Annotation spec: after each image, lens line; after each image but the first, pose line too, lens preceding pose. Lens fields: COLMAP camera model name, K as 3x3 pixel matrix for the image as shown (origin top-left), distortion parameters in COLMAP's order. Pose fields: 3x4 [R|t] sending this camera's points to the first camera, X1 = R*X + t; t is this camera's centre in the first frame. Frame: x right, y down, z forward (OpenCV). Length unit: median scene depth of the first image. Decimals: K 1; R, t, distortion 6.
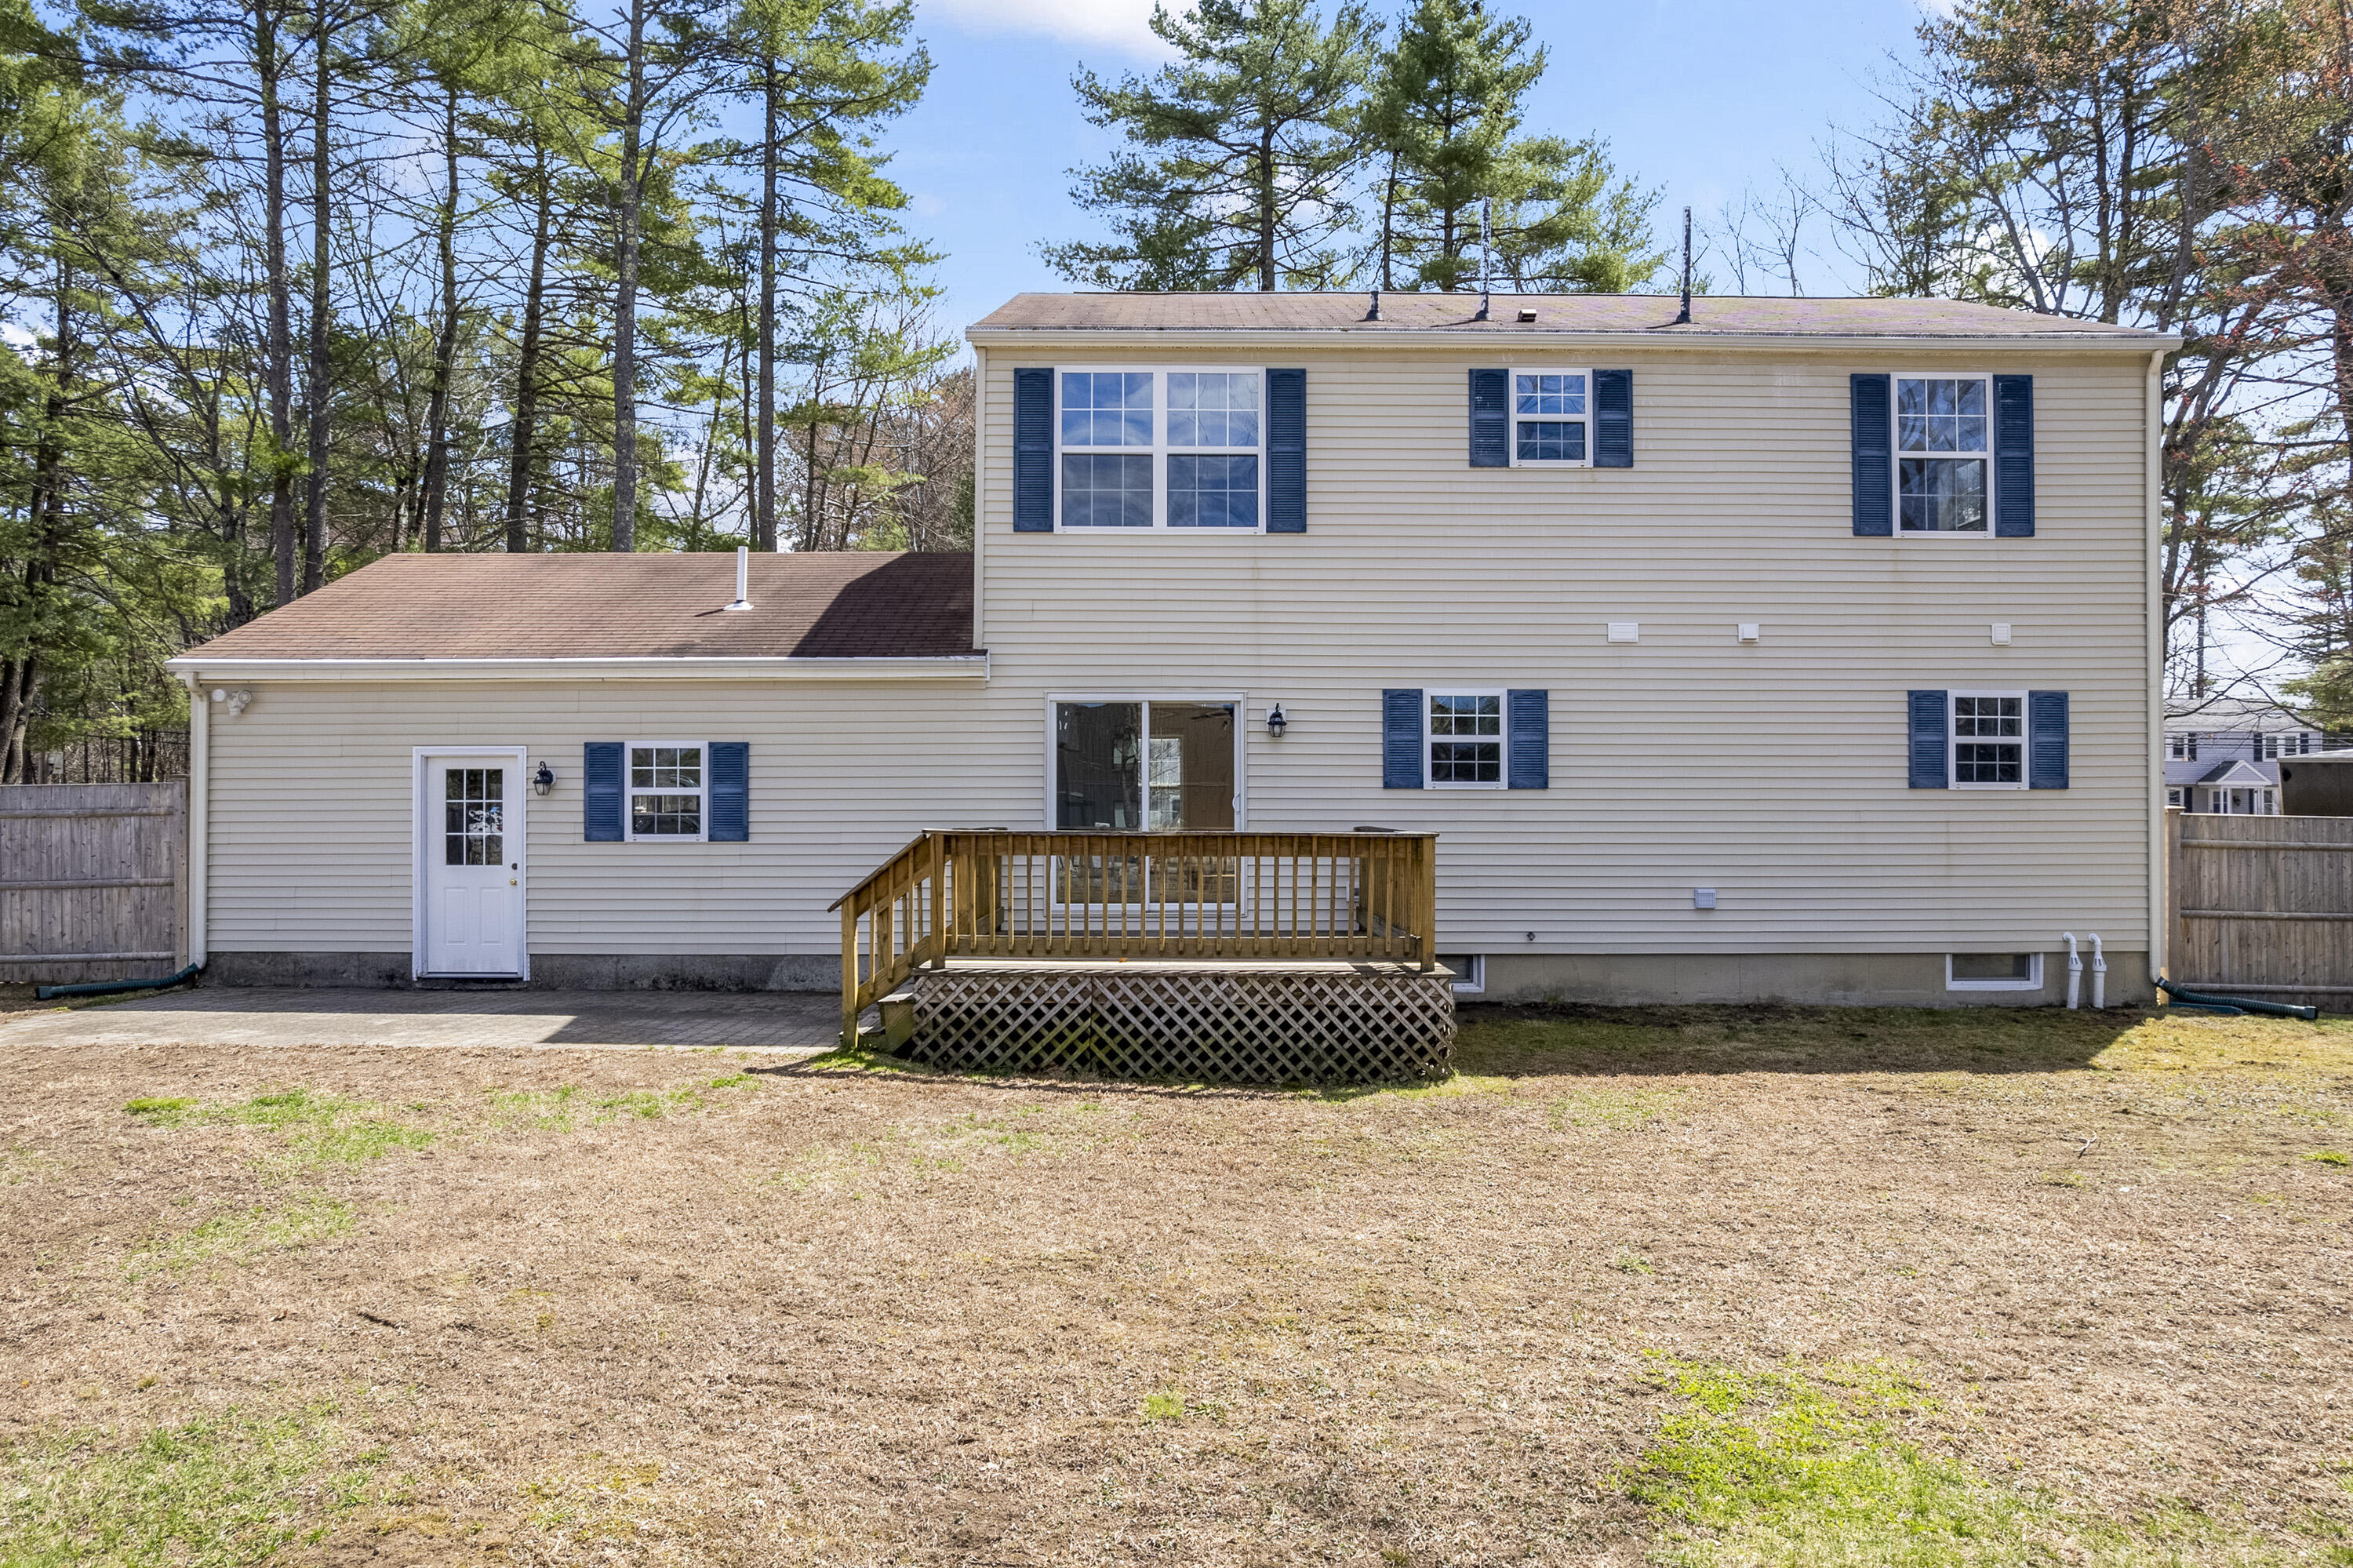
lens RADIAL K [[1496.9, 0, 1176.4], [0, 1496.9, 788.3], [0, 0, 1]] dist [-0.037086, 0.001709]
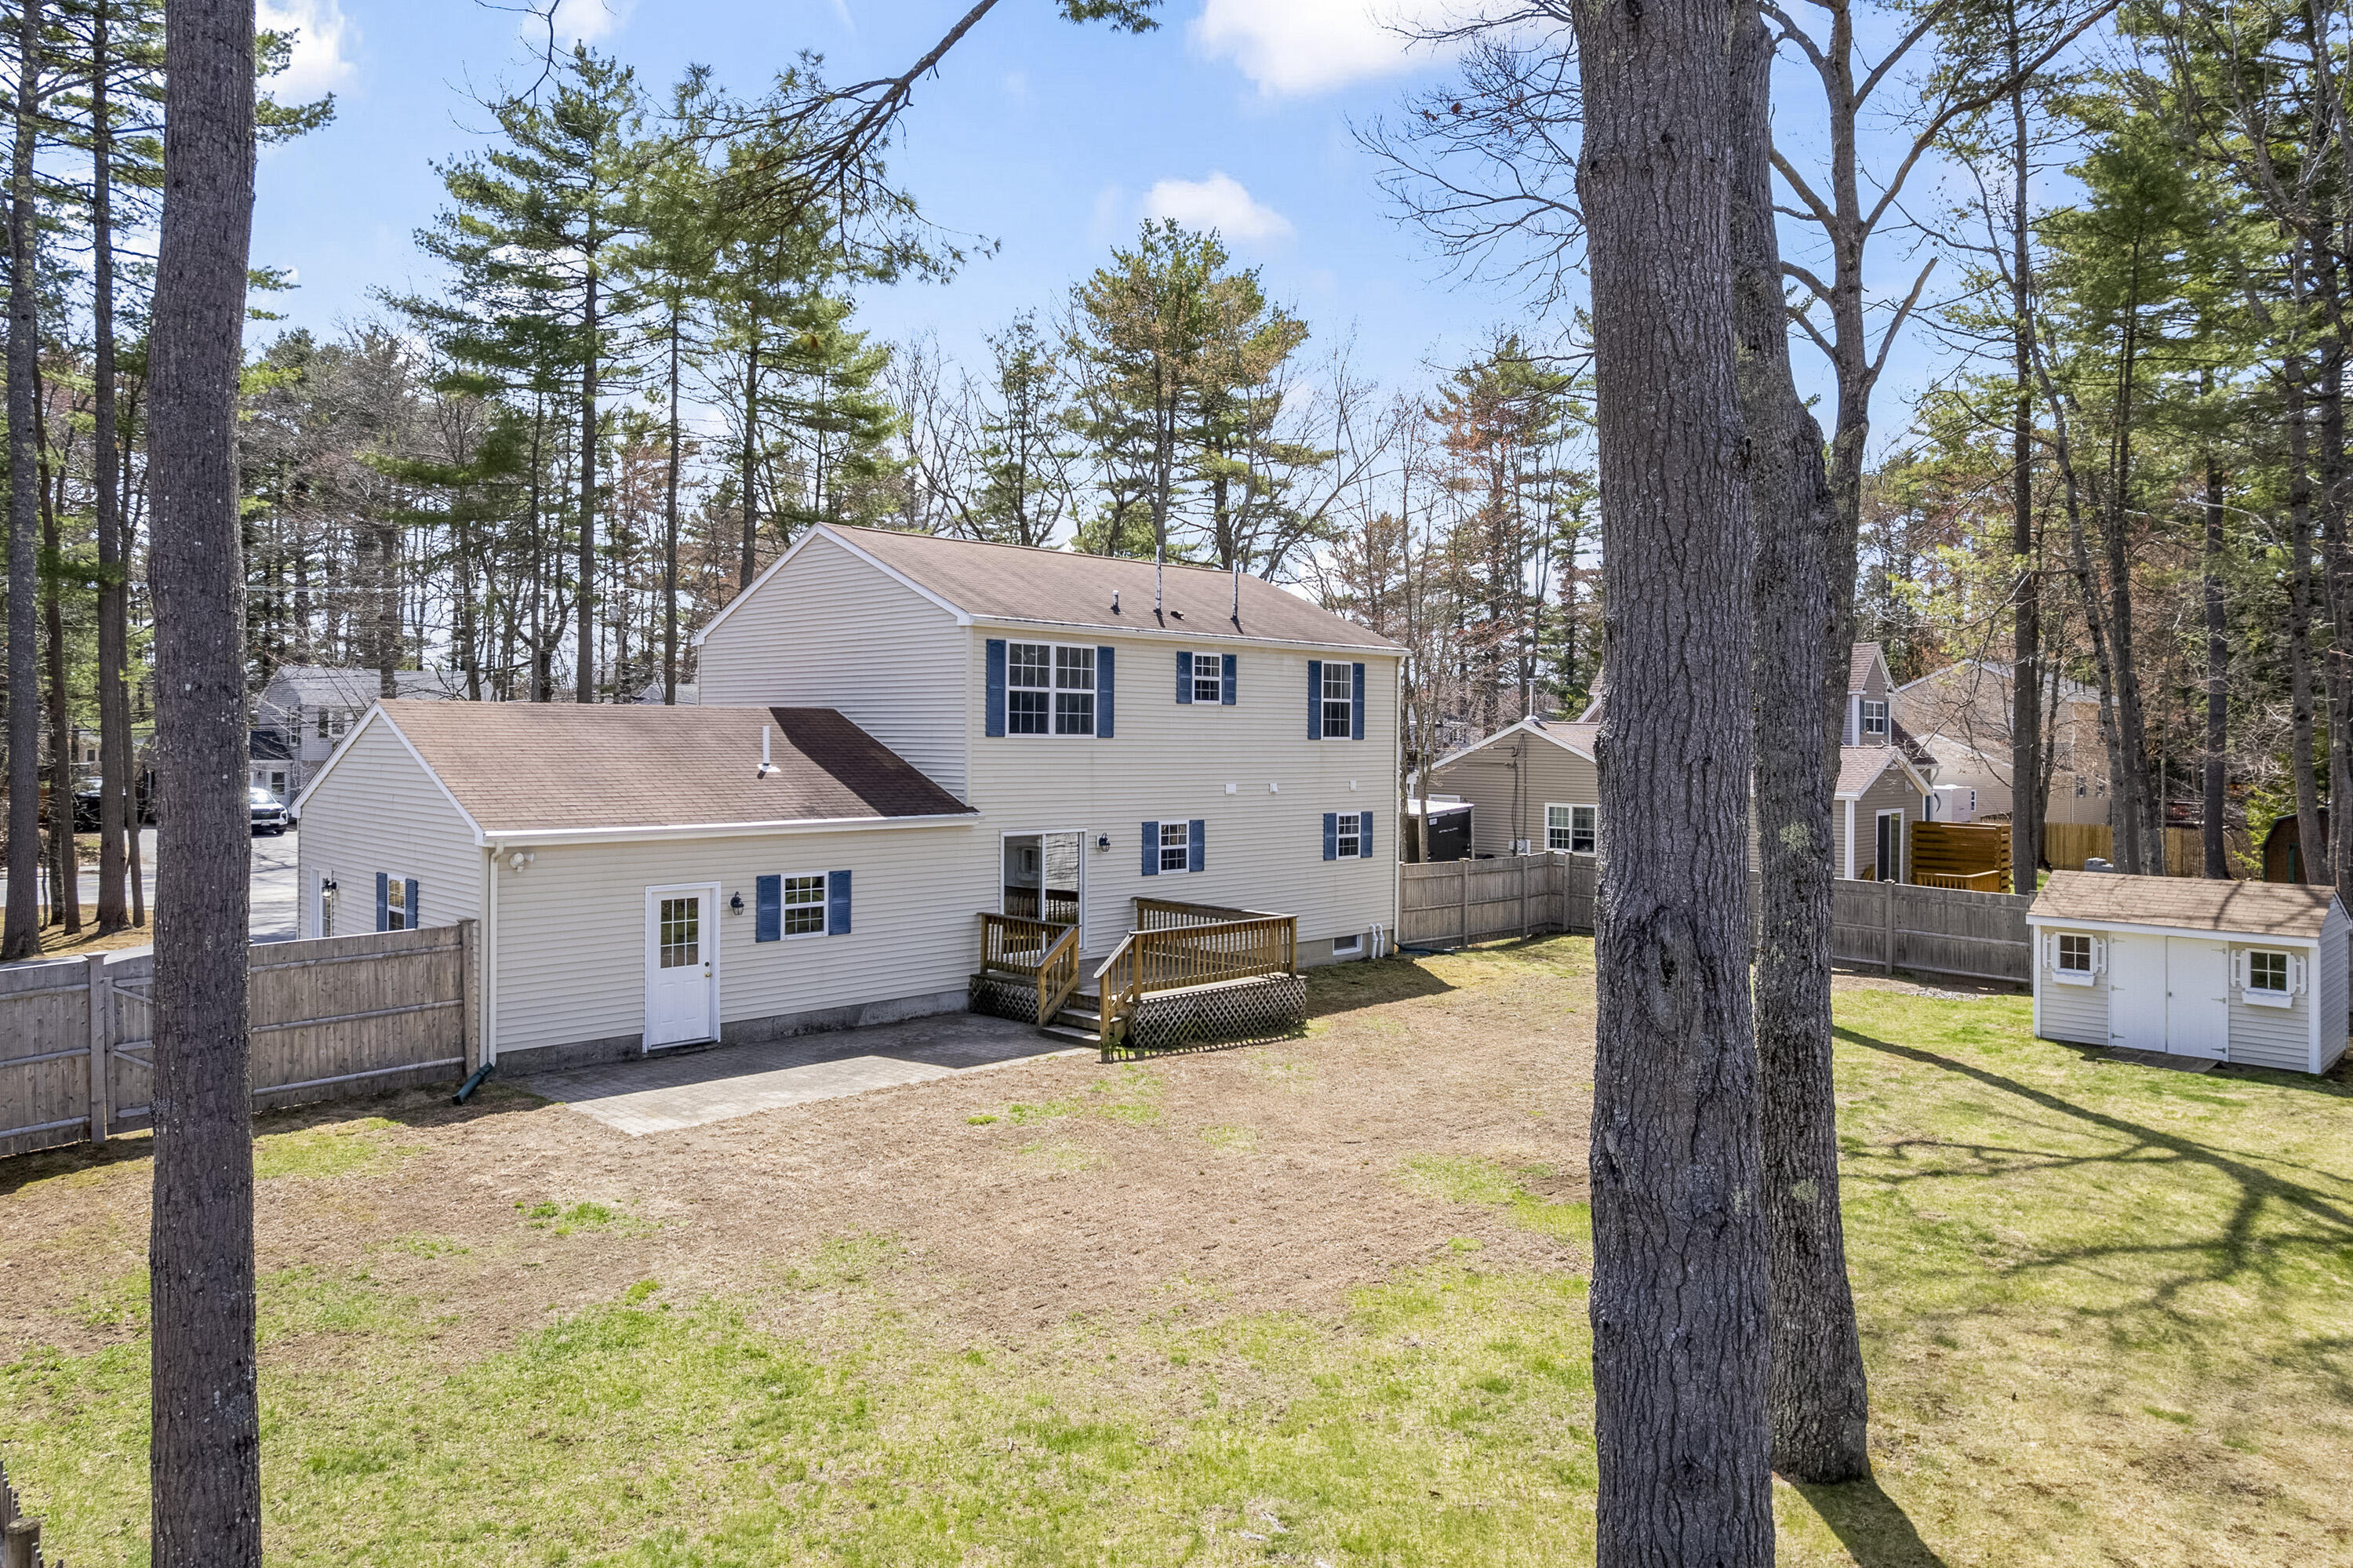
lens RADIAL K [[1496.9, 0, 1176.0], [0, 1496.9, 769.0], [0, 0, 1]] dist [-0.037086, 0.001709]
pose [[0.712935, -0.008104, 0.701183, -1.137234], [-0.000172, 0.999931, 0.011732, -0.154841], [-0.701230, -0.008484, 0.712884, -0.354406]]
